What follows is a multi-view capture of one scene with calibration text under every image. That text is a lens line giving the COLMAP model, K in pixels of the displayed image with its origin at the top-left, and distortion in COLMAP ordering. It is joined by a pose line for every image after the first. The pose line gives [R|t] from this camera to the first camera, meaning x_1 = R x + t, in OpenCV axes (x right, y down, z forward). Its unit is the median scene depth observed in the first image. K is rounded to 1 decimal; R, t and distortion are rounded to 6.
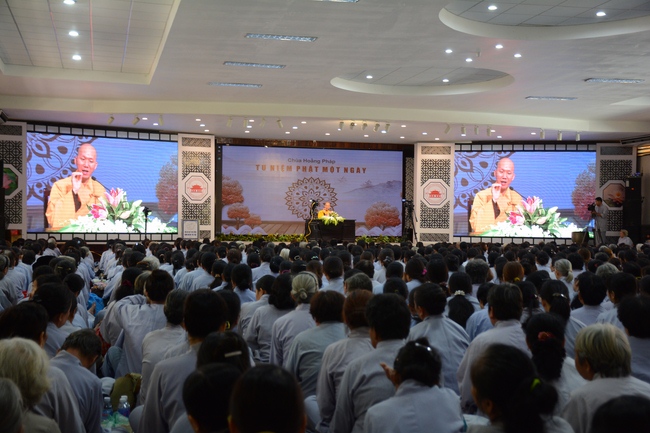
lens RADIAL K [[960.6, 0, 321.4], [0, 960.6, 212.5], [0, 0, 1]] dist [0.247039, 0.000000]
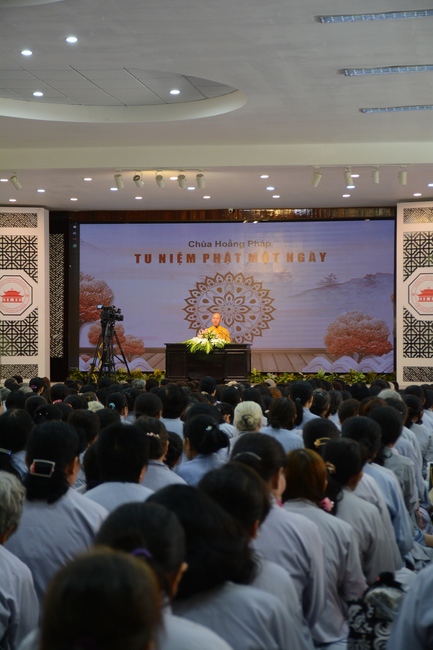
lens RADIAL K [[1625.8, 0, 215.0], [0, 1625.8, 330.7], [0, 0, 1]] dist [0.878600, 0.000000]
pose [[0.912576, -0.016801, -0.408562, 0.394573], [0.014760, 0.999858, -0.008150, 0.006907], [0.408640, 0.001407, 0.912694, 0.100801]]
